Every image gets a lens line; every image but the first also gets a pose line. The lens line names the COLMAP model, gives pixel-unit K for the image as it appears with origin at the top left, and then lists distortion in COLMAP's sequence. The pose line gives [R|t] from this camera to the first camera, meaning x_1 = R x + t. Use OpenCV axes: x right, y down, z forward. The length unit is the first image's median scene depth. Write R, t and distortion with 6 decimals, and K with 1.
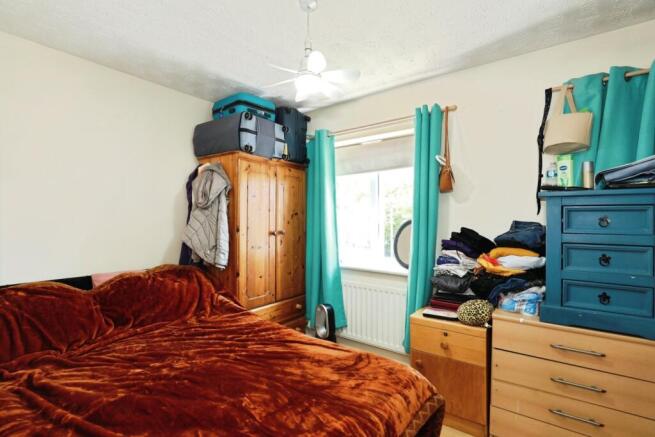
lens RADIAL K [[295.4, 0, 327.5], [0, 295.4, 218.5], [0, 0, 1]] dist [-0.023577, 0.000359]
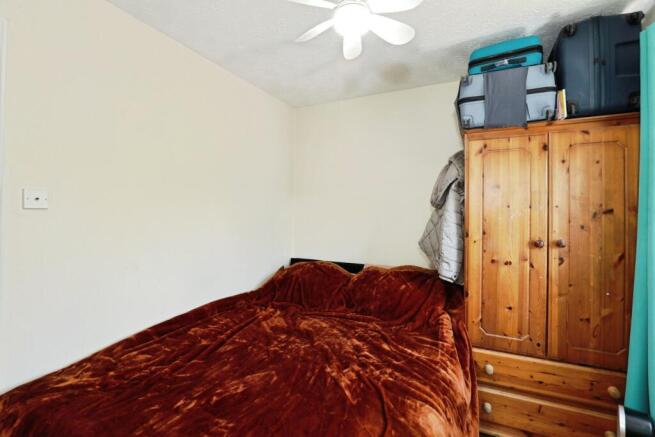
lens RADIAL K [[295.4, 0, 327.5], [0, 295.4, 218.5], [0, 0, 1]] dist [-0.023577, 0.000359]
pose [[0.207213, -0.008449, -0.978259, 0.337994], [-0.009334, 0.999900, -0.010613, 0.008097], [0.978251, 0.011331, 0.207113, 0.470581]]
